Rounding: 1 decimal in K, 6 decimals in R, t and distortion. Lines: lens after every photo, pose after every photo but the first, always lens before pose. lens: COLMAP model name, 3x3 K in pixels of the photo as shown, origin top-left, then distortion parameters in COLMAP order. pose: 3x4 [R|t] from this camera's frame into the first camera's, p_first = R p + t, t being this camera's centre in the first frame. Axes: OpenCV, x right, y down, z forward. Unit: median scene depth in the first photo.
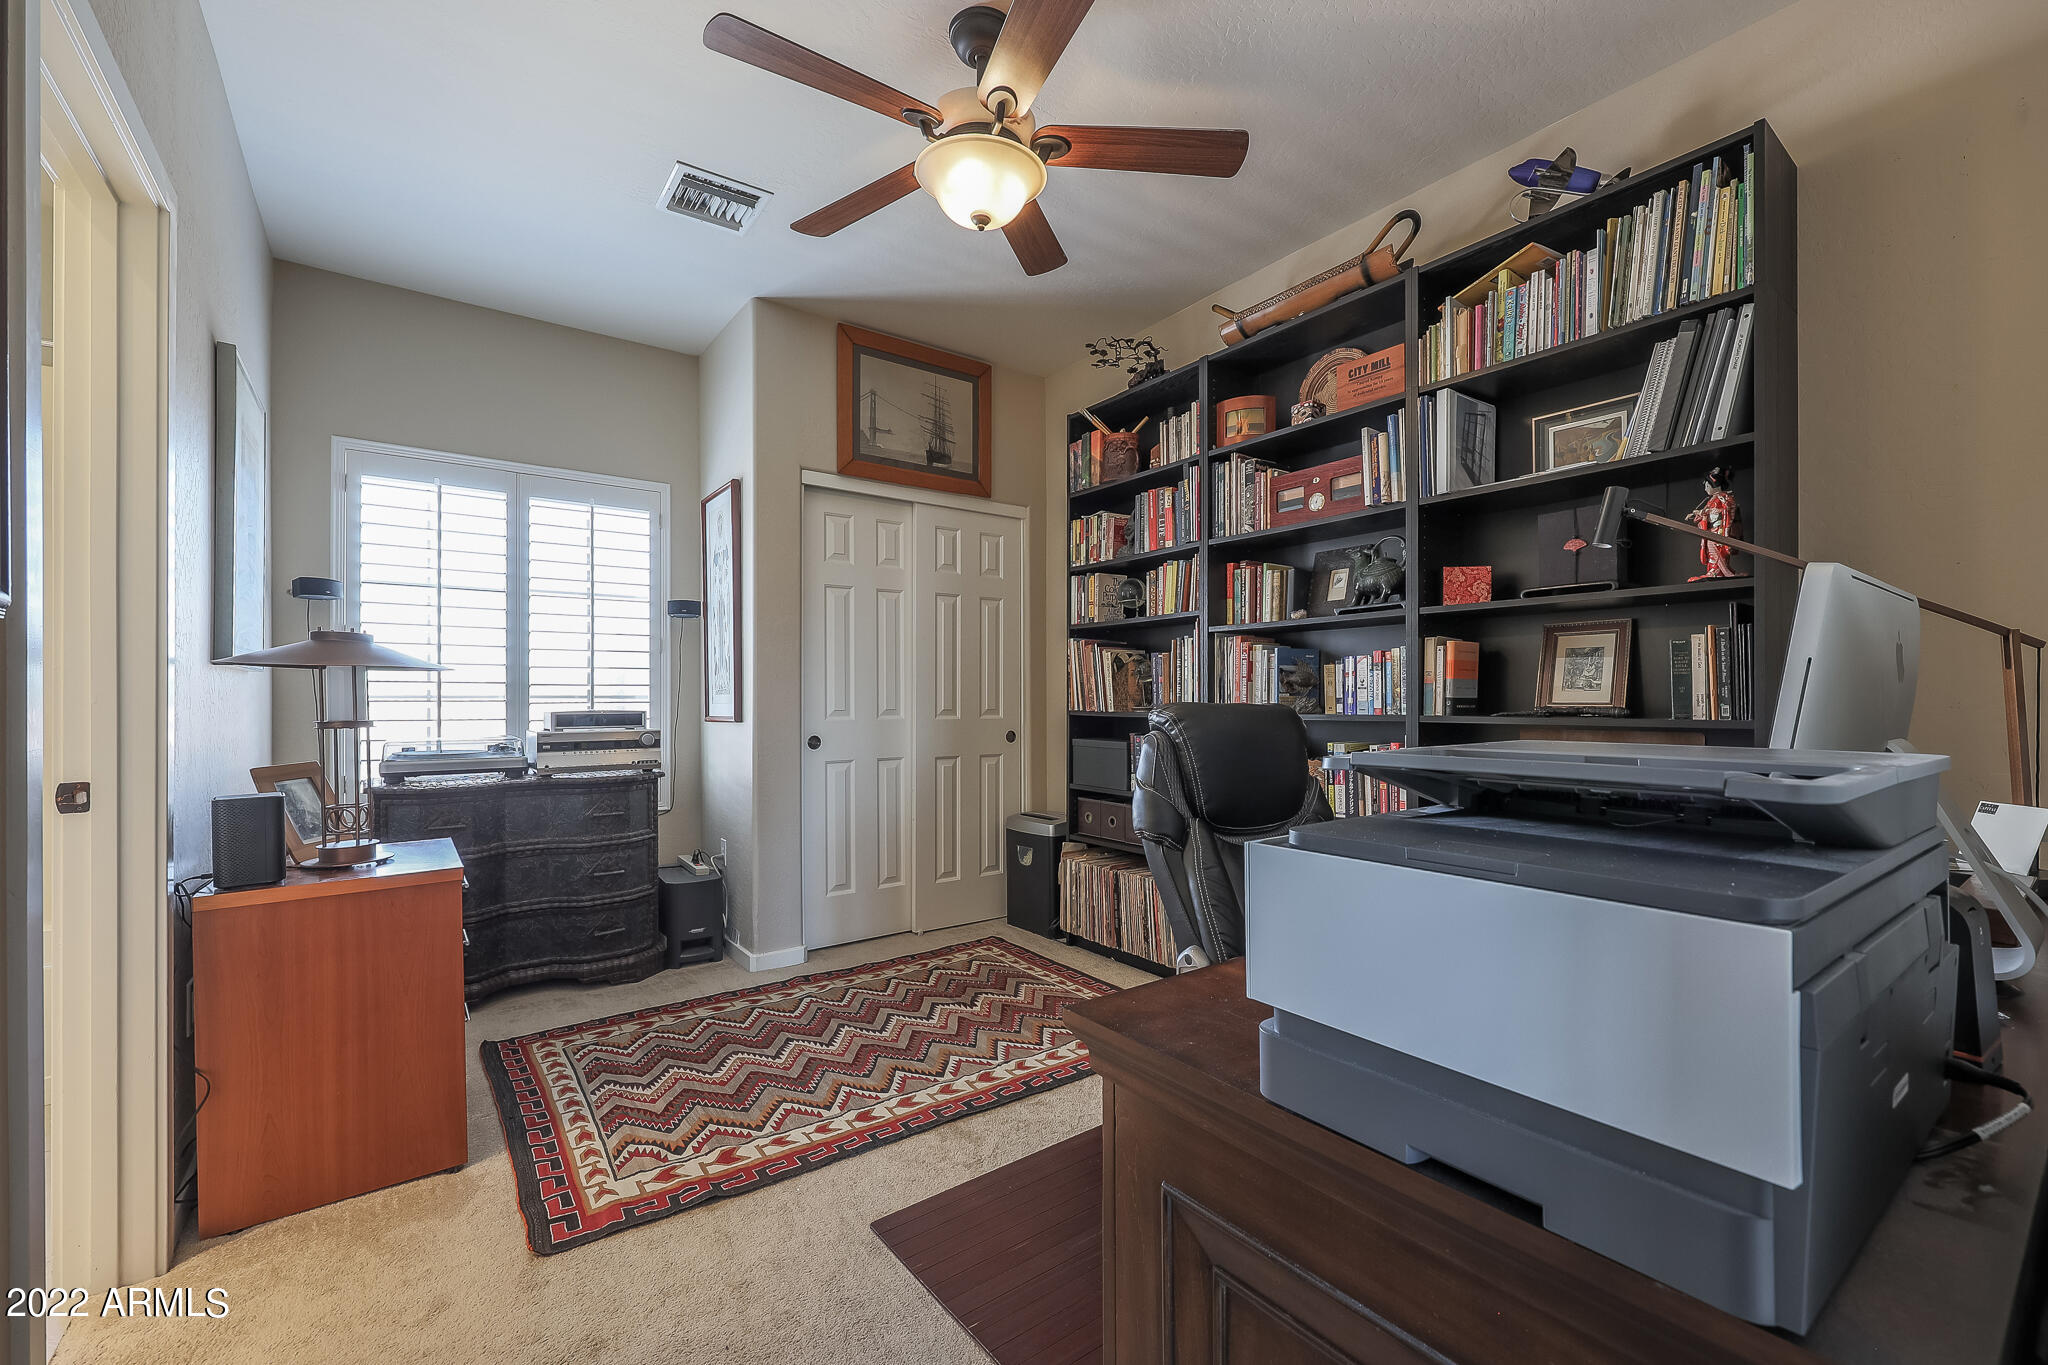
lens RADIAL K [[834.0, 0, 1026.8], [0, 834.0, 698.8], [0, 0, 1]] dist [0.000987, -0.000178]
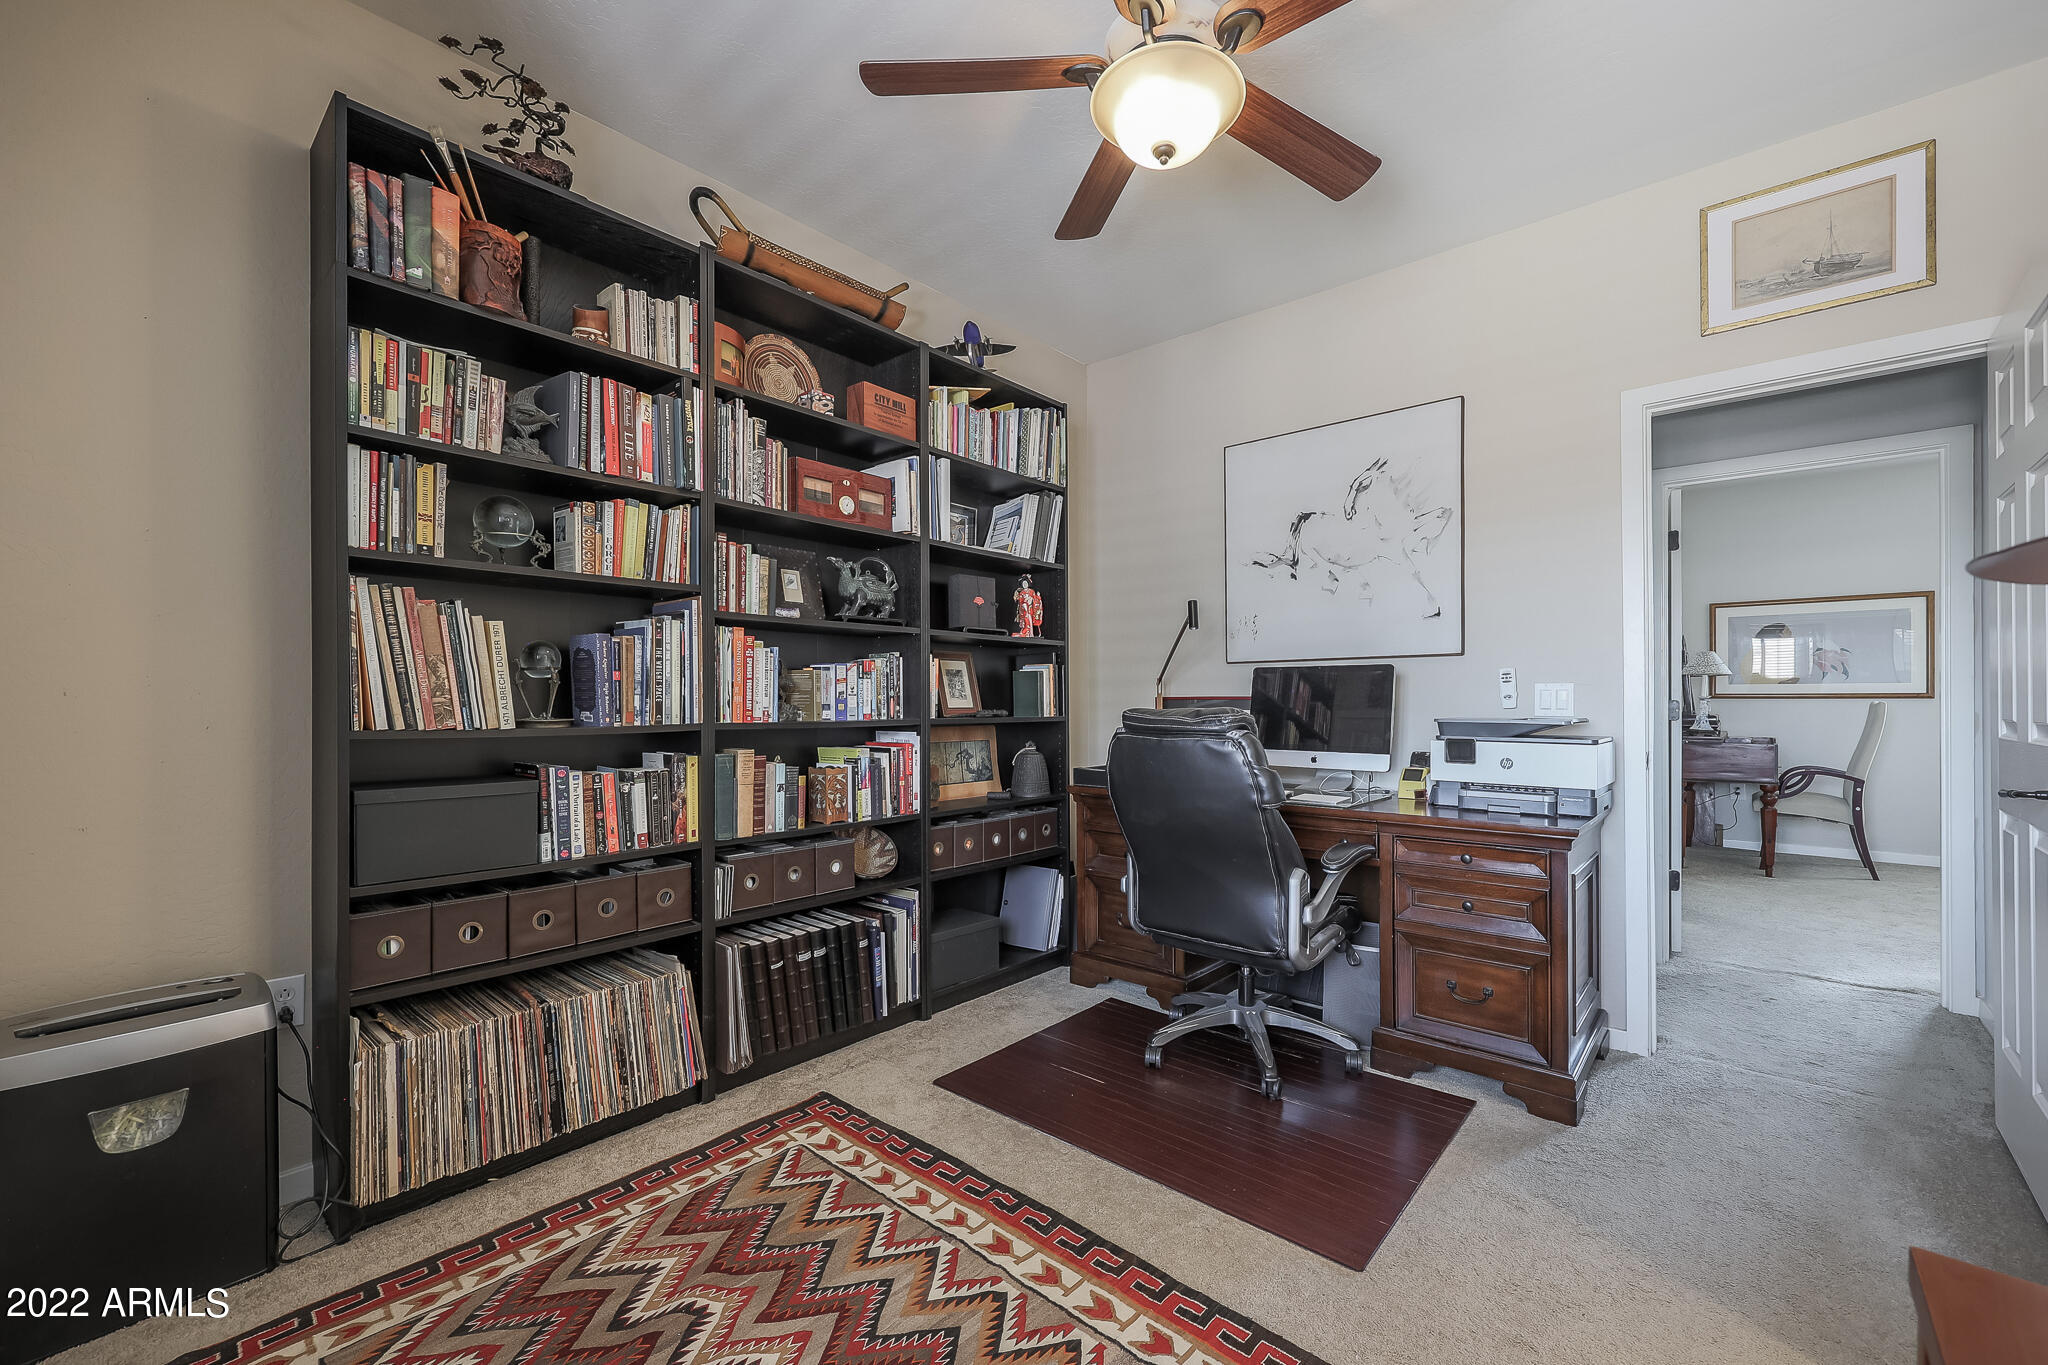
lens RADIAL K [[834.0, 0, 1024.1], [0, 834.0, 692.2], [0, 0, 1]] dist [0.000987, -0.000178]
pose [[-0.202821, 0.010742, 0.979157, -0.562904], [-0.000753, 0.999938, -0.011127, -0.003327], [-0.979216, -0.002994, -0.202800, 0.849756]]
